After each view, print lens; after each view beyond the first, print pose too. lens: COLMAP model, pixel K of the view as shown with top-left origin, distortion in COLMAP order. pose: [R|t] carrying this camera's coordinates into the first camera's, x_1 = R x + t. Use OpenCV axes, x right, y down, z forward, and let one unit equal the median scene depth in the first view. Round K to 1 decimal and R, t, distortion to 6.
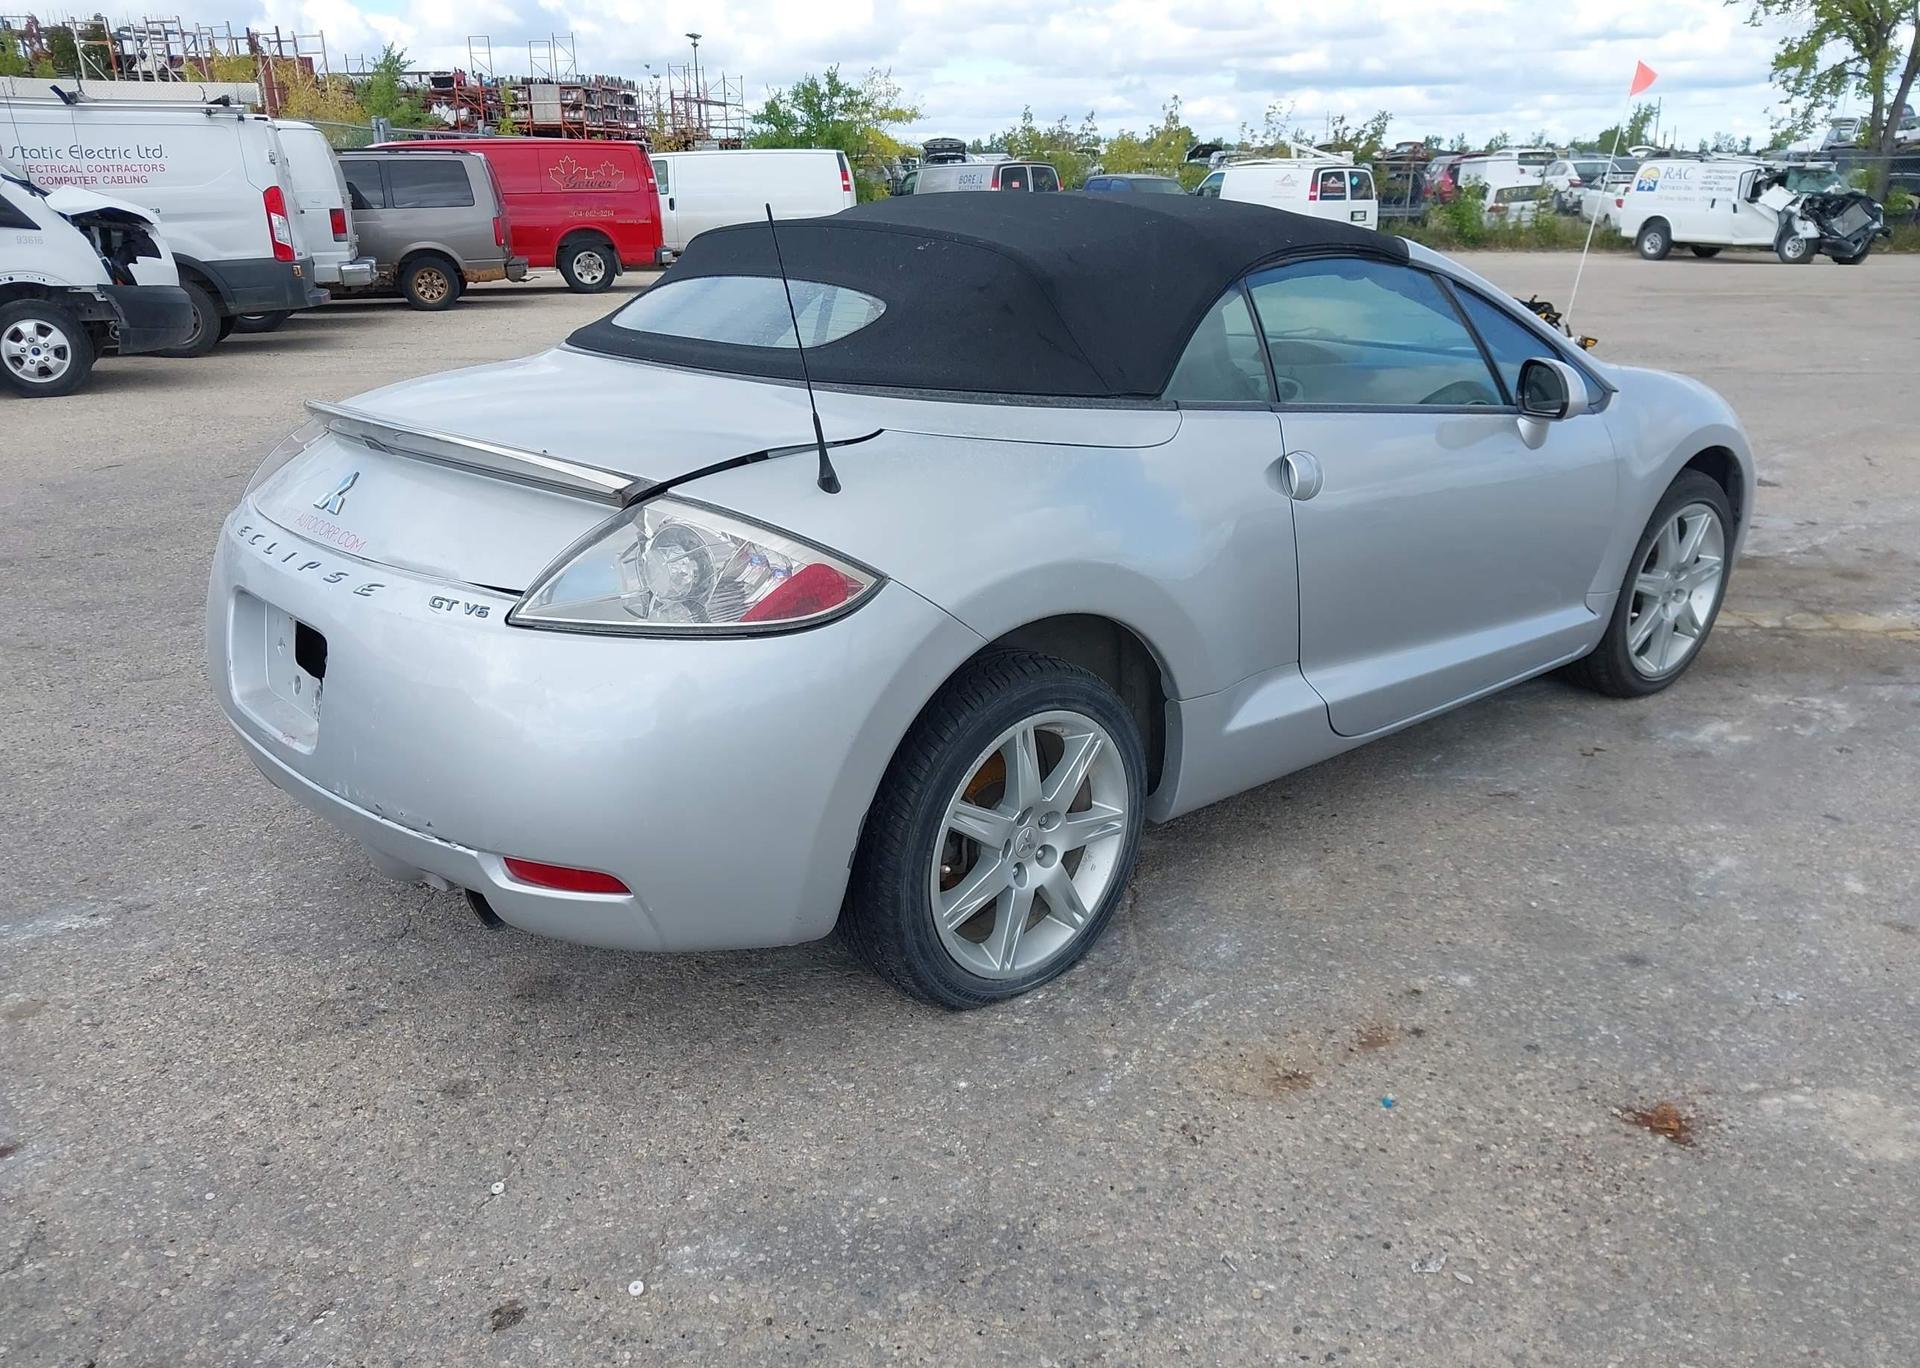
lens RADIAL K [[1530.7, 0, 949.3], [0, 1530.7, 696.9], [0, 0, 1]] dist [0.006636, -0.006033]
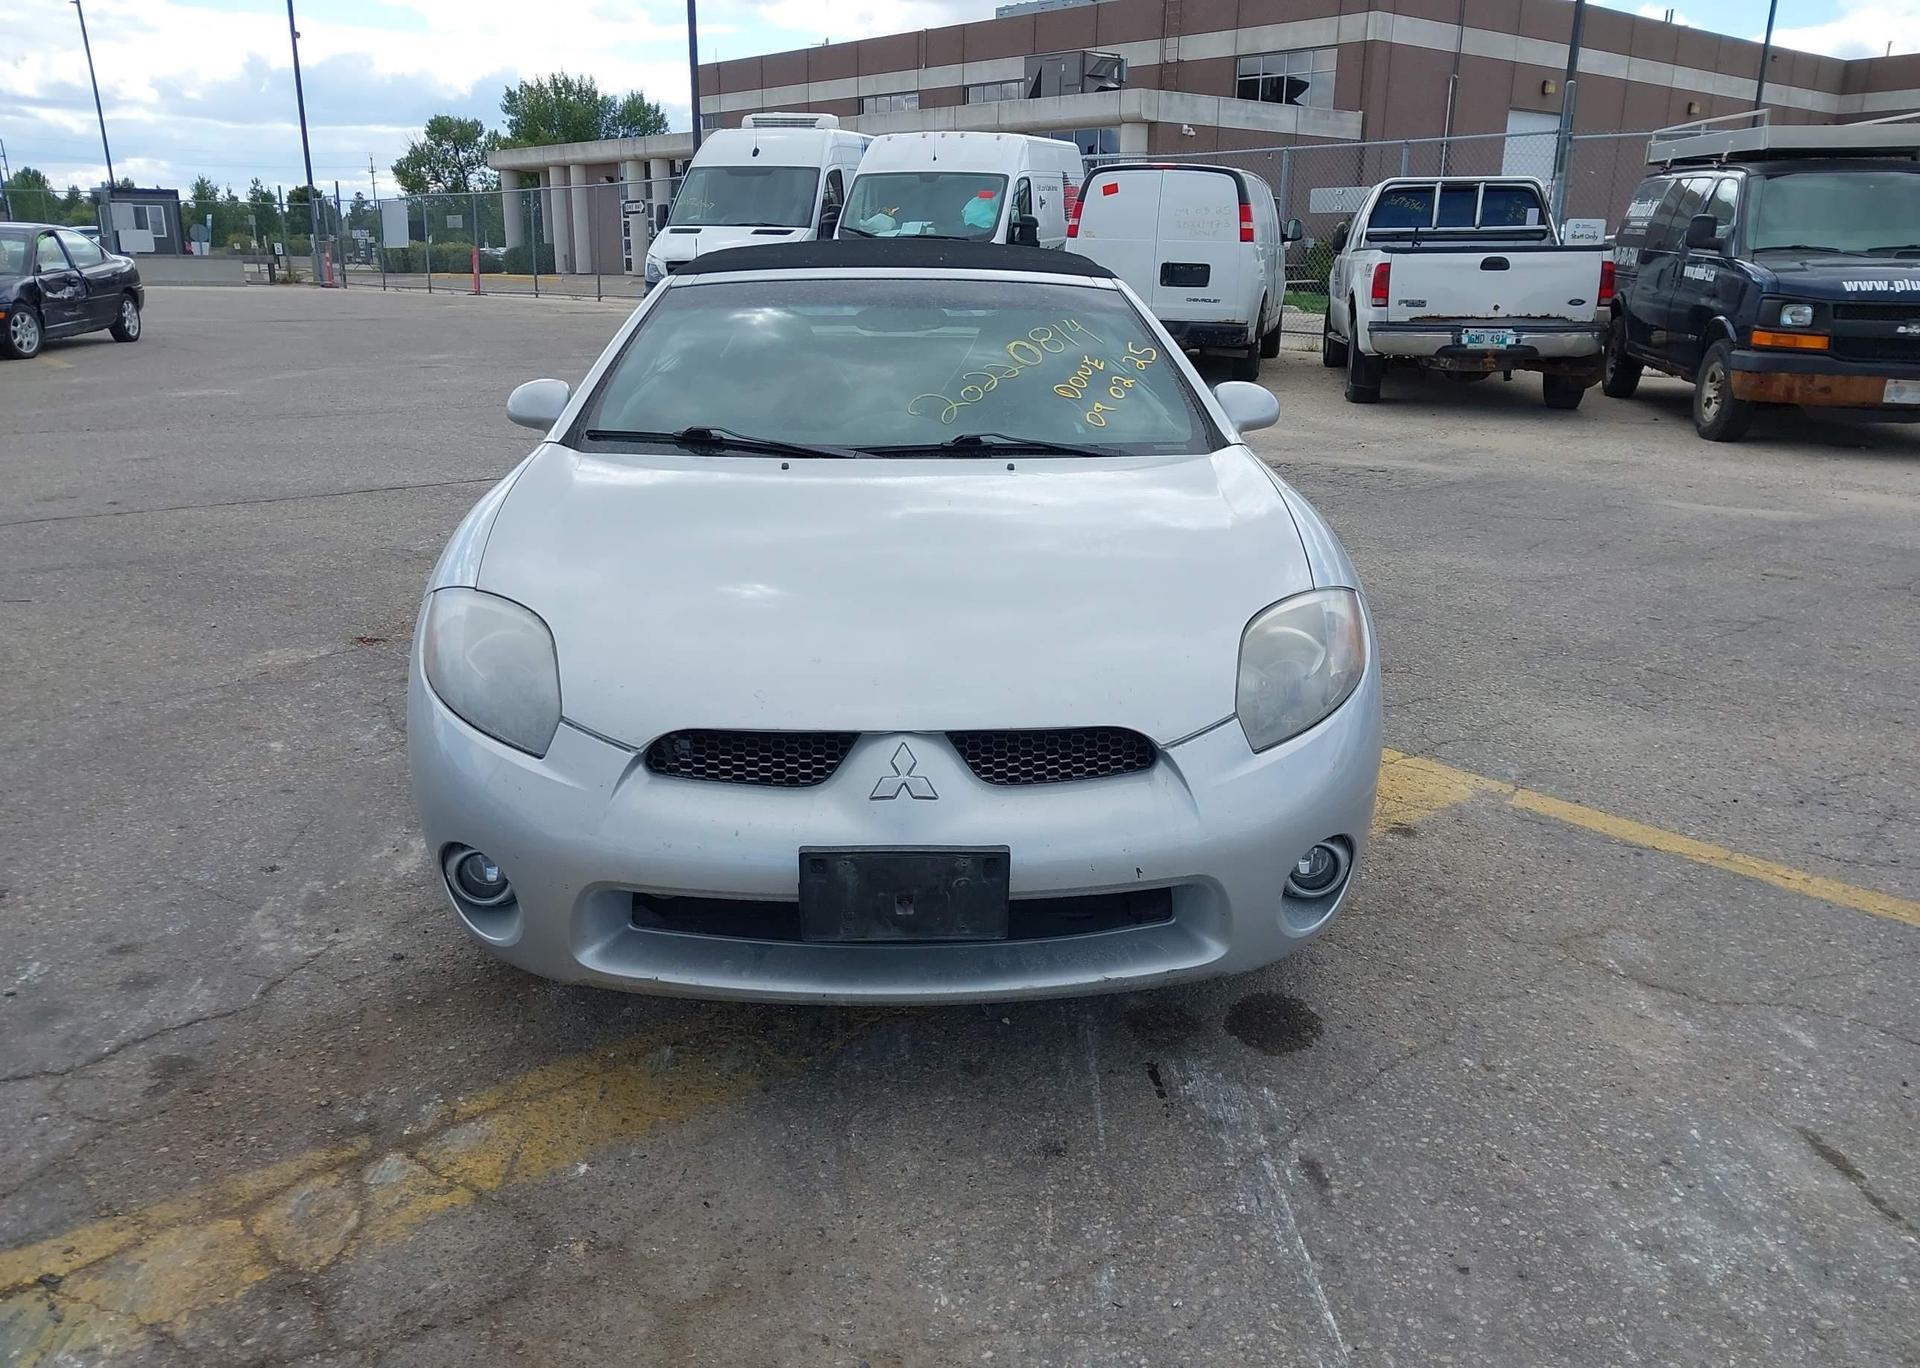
lens RADIAL K [[1530.7, 0, 947.1], [0, 1530.7, 680.7], [0, 0, 1]] dist [0.006636, -0.006033]
pose [[-0.644554, 0.209746, -0.735226, 1.158797], [-0.251420, 0.850005, 0.462904, -0.677010], [0.722038, 0.483217, -0.495139, 2.014605]]
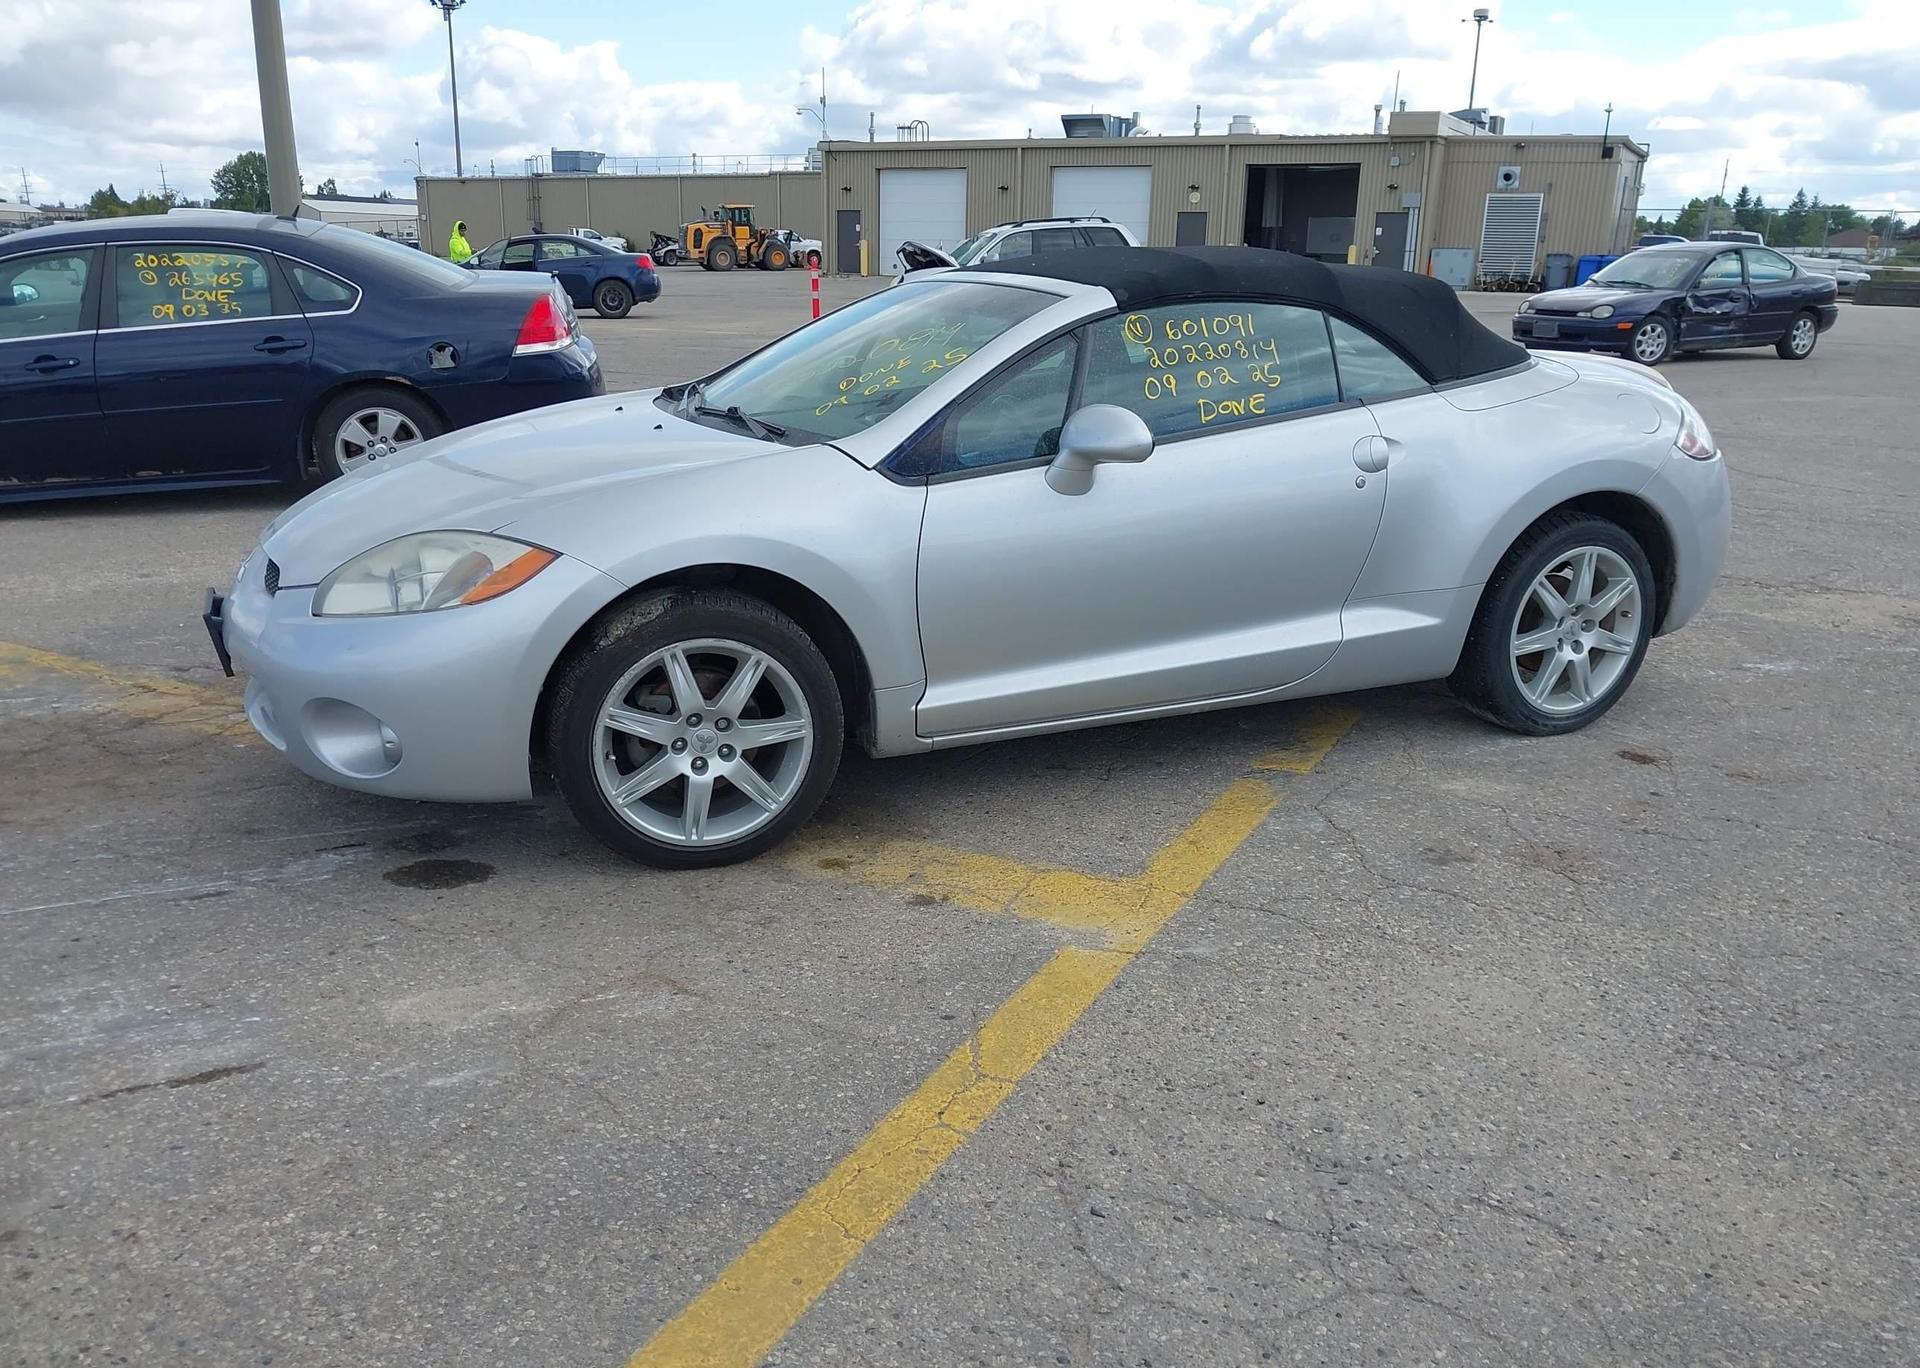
lens RADIAL K [[1530.7, 0, 955.1], [0, 1530.7, 679.6], [0, 0, 1]] dist [0.006636, -0.006033]
pose [[-0.947001, -0.091670, 0.307872, -0.223071], [0.098930, 0.828605, 0.551023, -0.824872], [-0.305617, 0.552278, -0.775621, 2.460914]]
